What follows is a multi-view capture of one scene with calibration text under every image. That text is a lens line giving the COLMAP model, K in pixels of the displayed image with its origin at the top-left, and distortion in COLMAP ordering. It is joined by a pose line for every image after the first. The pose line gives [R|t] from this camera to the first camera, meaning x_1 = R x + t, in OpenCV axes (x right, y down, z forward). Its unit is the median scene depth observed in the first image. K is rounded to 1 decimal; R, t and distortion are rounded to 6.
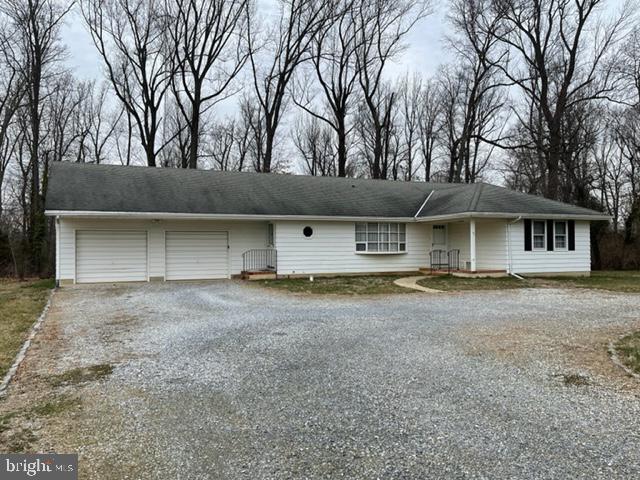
lens RADIAL K [[534.3, 0, 320.2], [0, 534.3, 242.9], [0, 0, 1]] dist [0.012991, -0.000159]
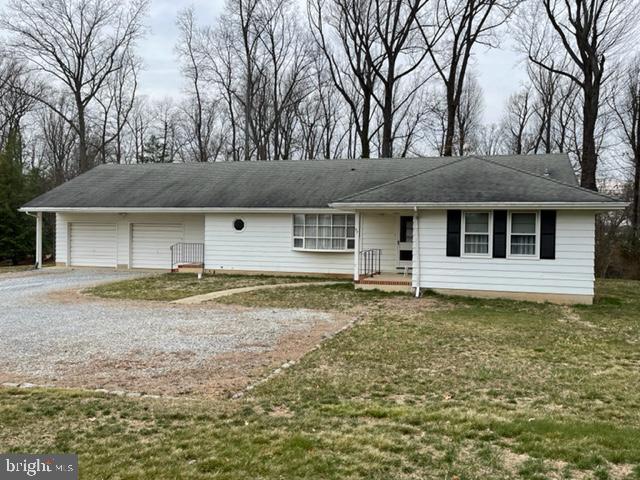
lens RADIAL K [[564.4, 0, 319.8], [0, 564.4, 237.7], [0, 0, 1]] dist [0.002982, -0.000250]
pose [[0.763655, 0.025798, -0.645109, 0.707024], [-0.011697, 0.999590, 0.026127, -0.025491], [0.645518, -0.012406, 0.763644, 0.337607]]
